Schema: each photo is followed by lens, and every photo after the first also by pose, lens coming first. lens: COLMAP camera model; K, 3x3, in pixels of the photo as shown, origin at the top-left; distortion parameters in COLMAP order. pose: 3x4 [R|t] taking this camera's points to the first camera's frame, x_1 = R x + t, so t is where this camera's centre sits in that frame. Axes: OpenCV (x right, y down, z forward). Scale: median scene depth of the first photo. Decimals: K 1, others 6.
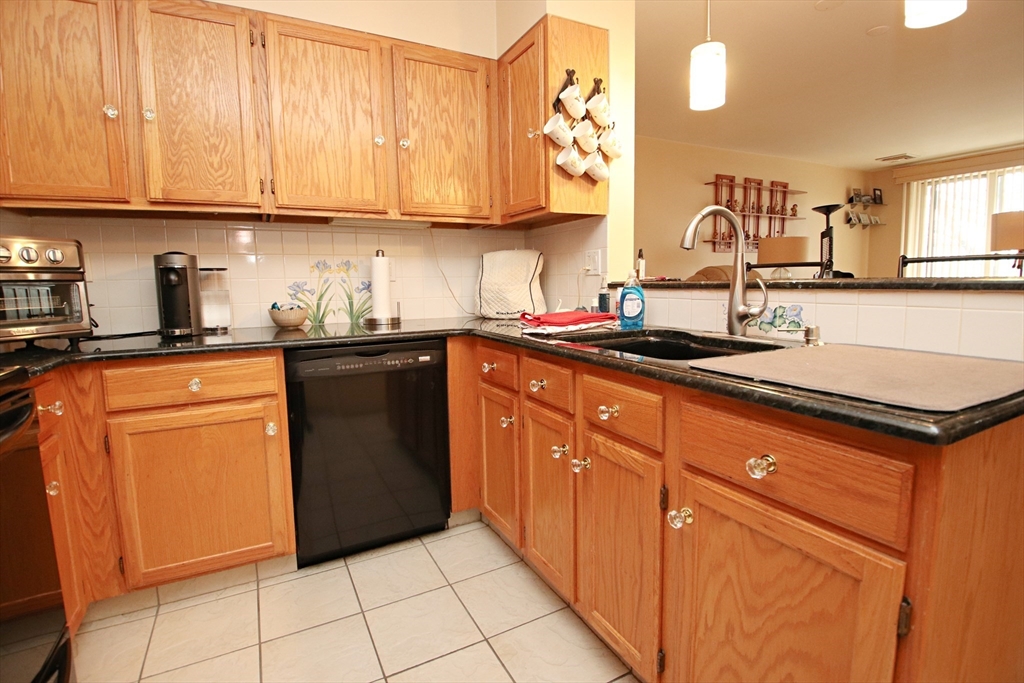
lens RADIAL K [[476.6, 0, 513.7], [0, 476.6, 341.4], [0, 0, 1]] dist [0.006280, -0.017444]
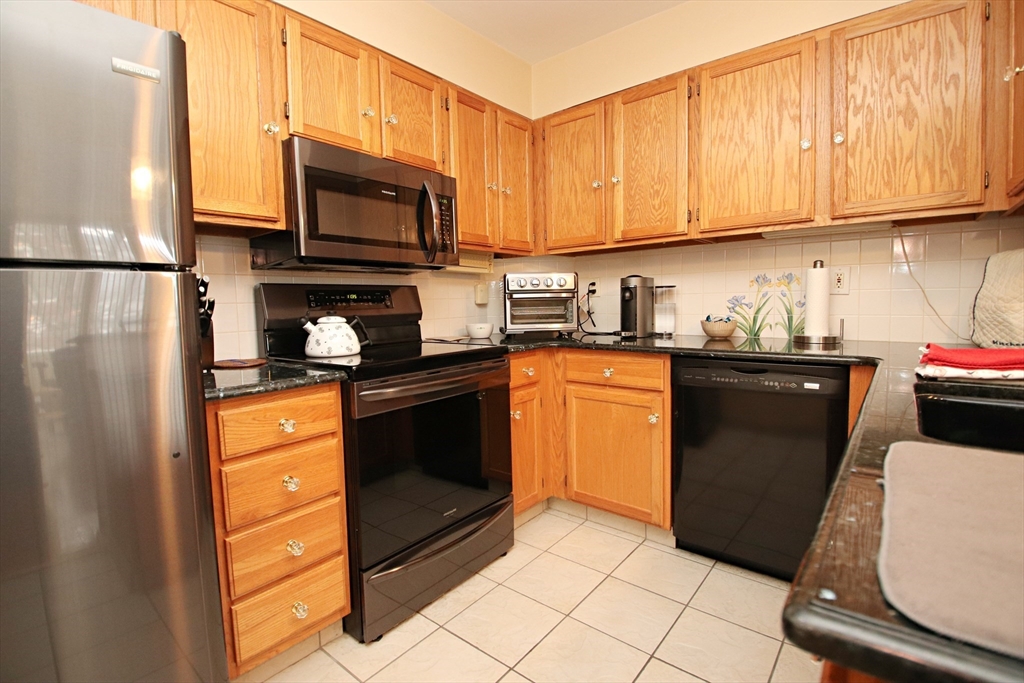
lens RADIAL K [[476.6, 0, 508.6], [0, 476.6, 346.0], [0, 0, 1]] dist [0.006280, -0.017444]
pose [[0.388973, 0.096969, -0.916132, 0.388997], [-0.099158, 0.993075, 0.063012, -0.035929], [0.915897, 0.066332, 0.395895, 0.140535]]
